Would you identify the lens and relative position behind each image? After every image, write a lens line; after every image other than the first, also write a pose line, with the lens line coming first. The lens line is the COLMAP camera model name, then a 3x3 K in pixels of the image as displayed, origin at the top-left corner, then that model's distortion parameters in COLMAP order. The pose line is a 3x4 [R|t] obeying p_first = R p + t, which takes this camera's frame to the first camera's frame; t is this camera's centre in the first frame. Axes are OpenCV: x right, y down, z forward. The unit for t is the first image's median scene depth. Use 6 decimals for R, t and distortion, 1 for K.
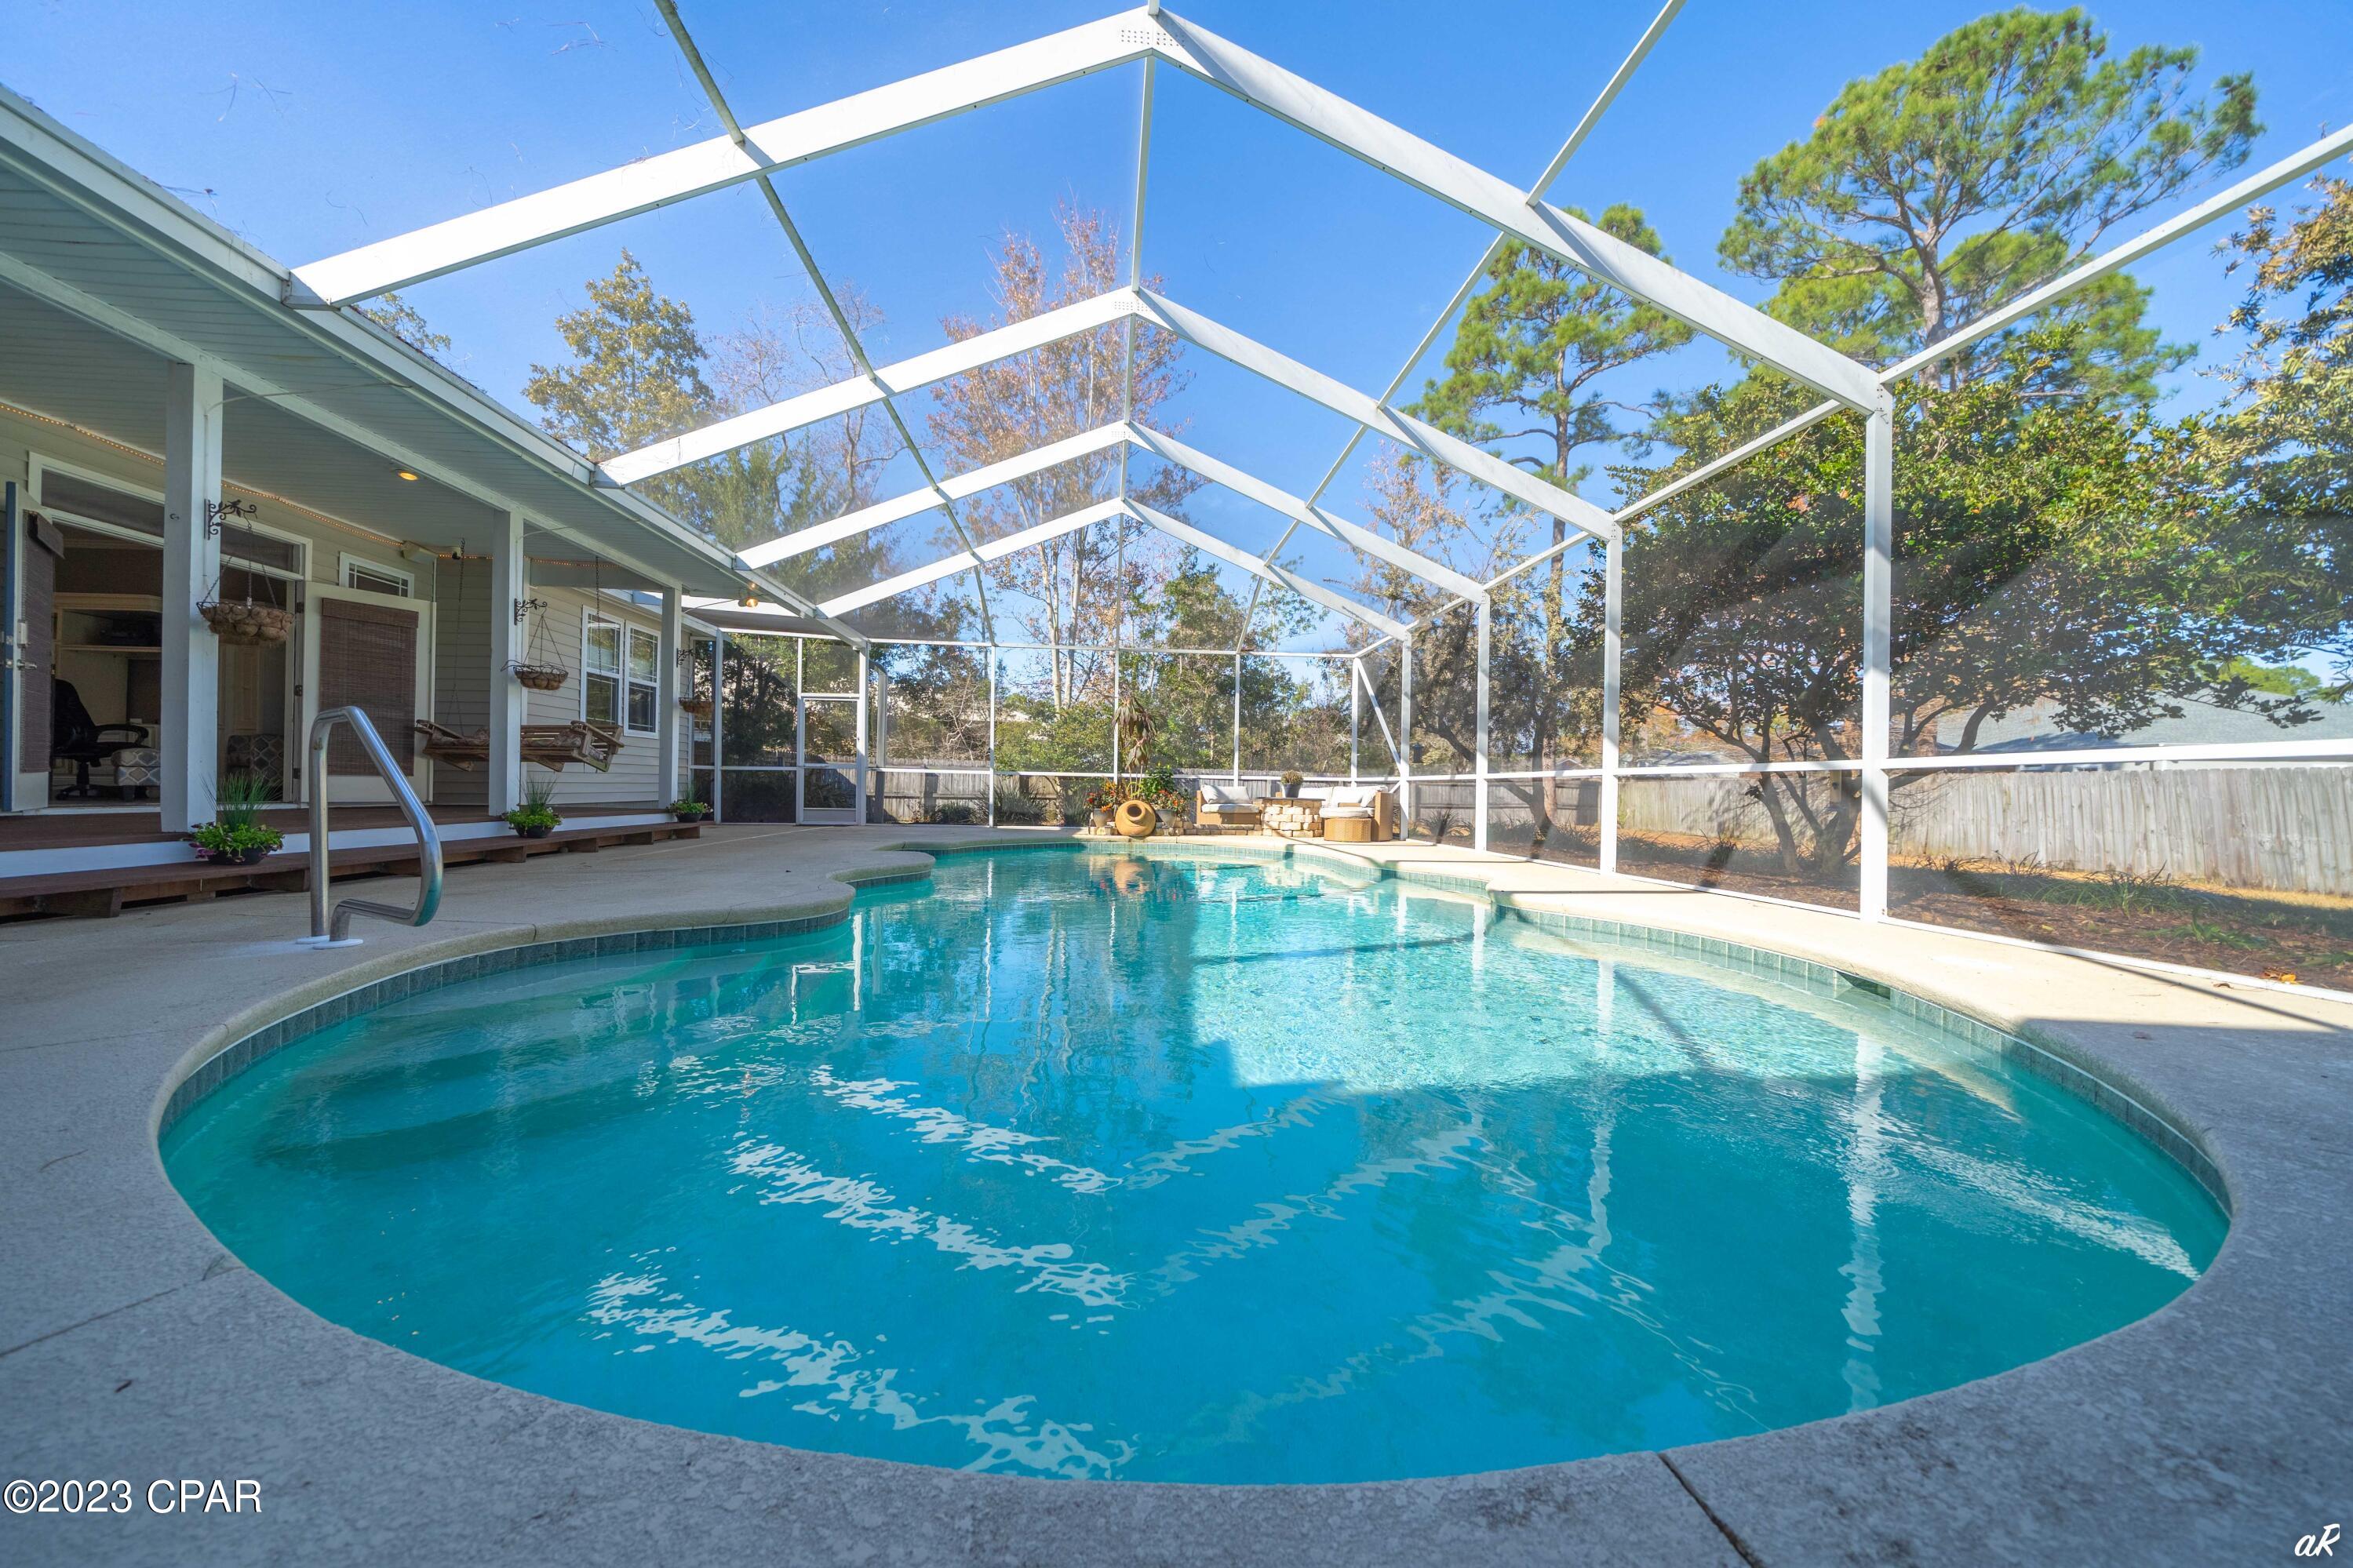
lens RADIAL K [[793.5, 0, 1173.8], [0, 793.5, 790.1], [0, 0, 1]] dist [-0.002123, -0.000089]
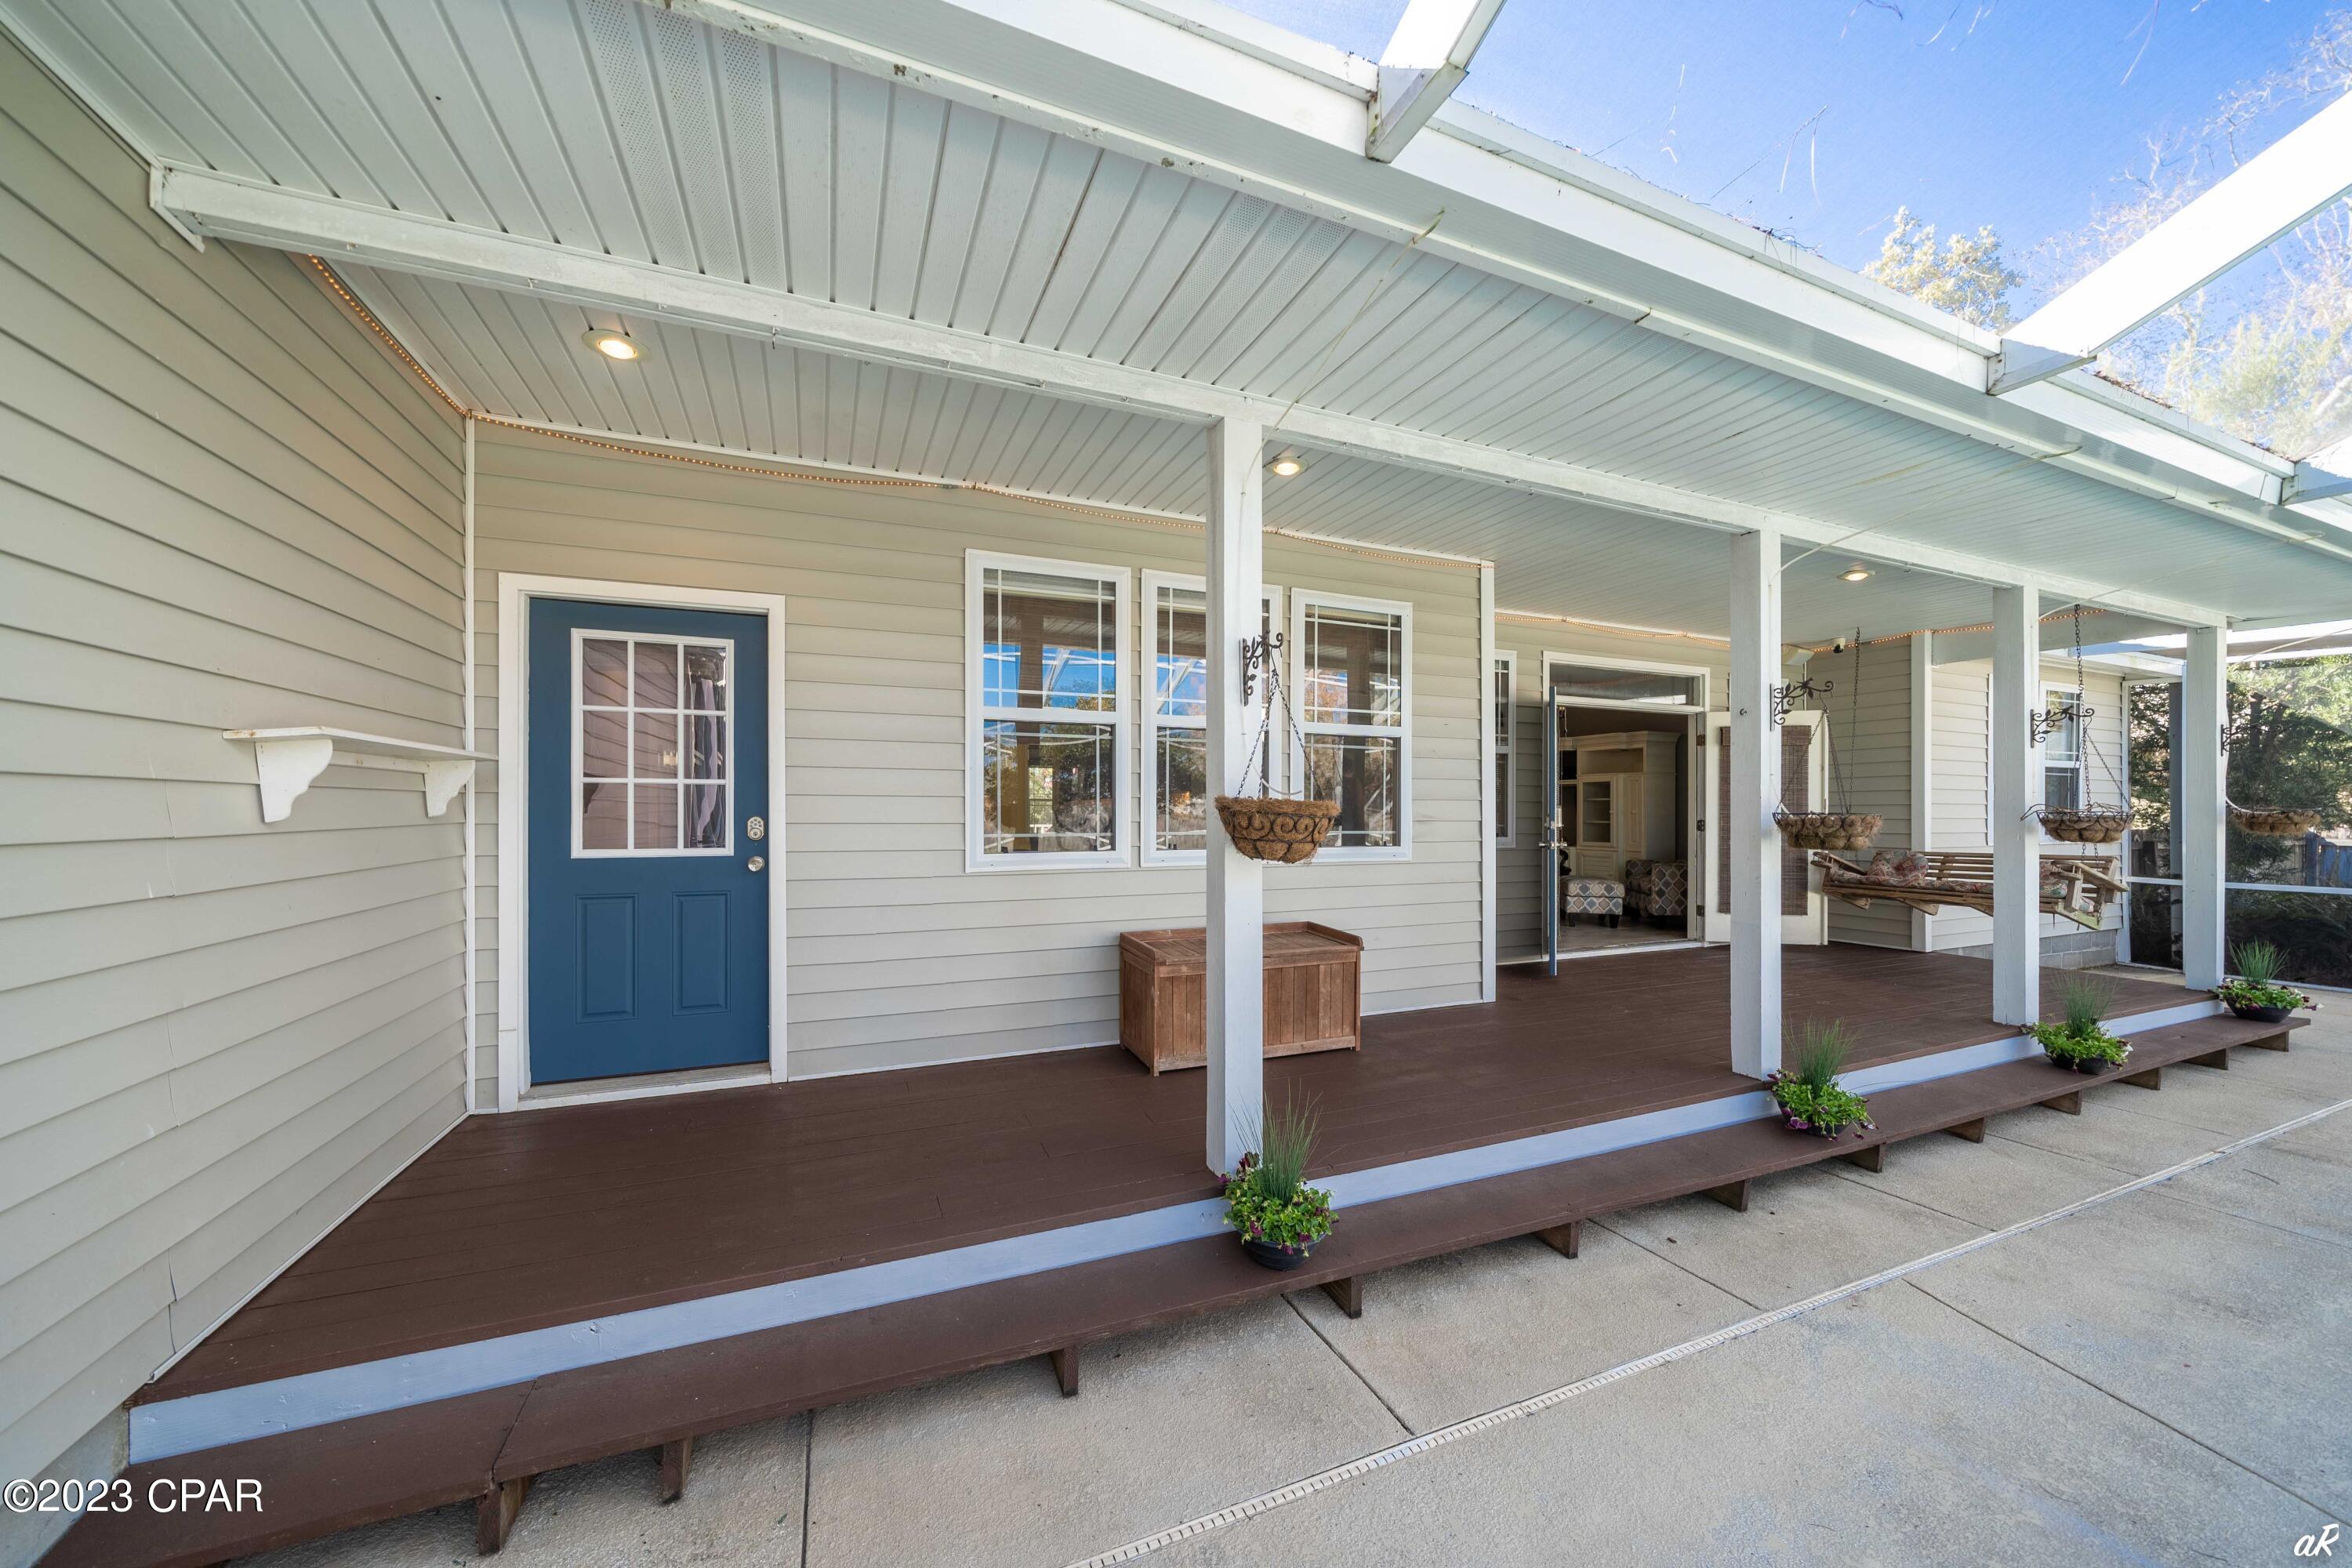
lens RADIAL K [[811.3, 0, 1165.6], [0, 811.3, 808.4], [0, 0, 1]] dist [-0.001821, 0.000015]
pose [[0.298256, -0.018600, -0.954305, -0.348878], [0.001997, 0.999820, -0.018864, -0.129035], [0.954484, 0.003721, 0.298240, 0.072549]]
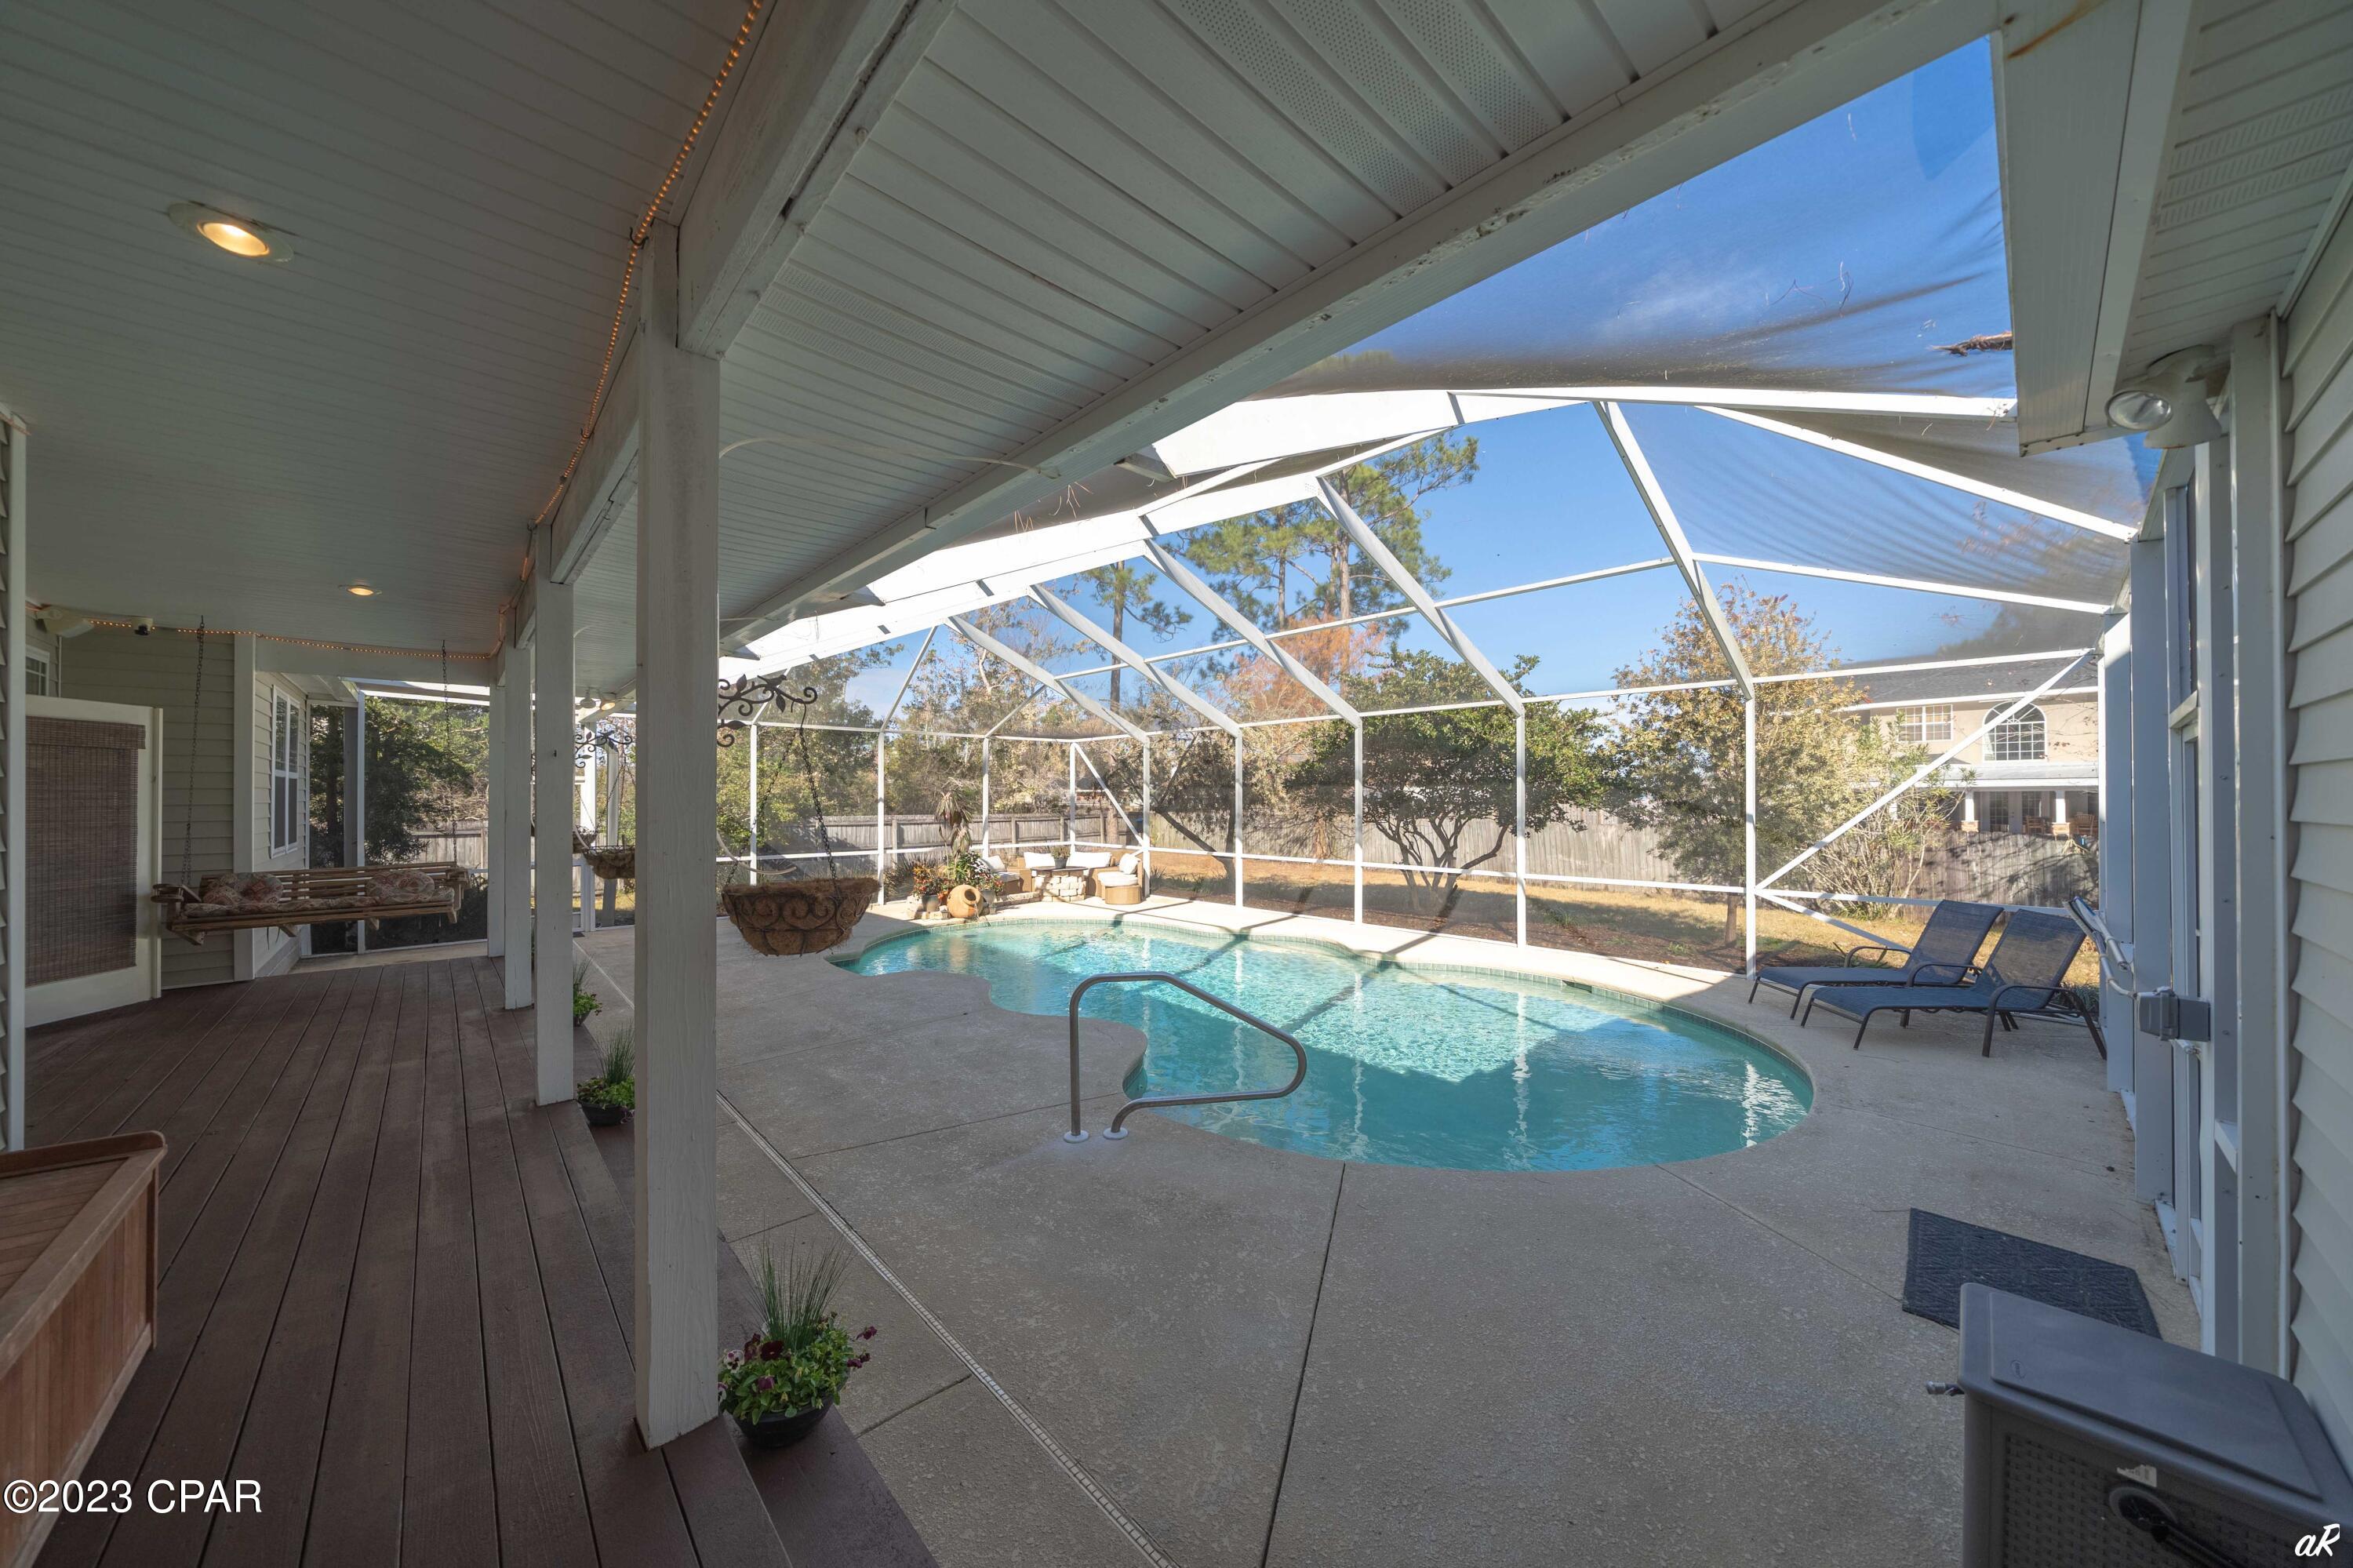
lens RADIAL K [[793.6, 0, 1173.8], [0, 793.6, 790.1], [0, 0, 1]] dist [-0.002123, -0.000089]
pose [[0.791241, -0.011527, 0.611396, -0.721221], [0.014517, 0.999895, 0.000064, -0.168394], [-0.611332, 0.008825, 0.791325, -0.085340]]
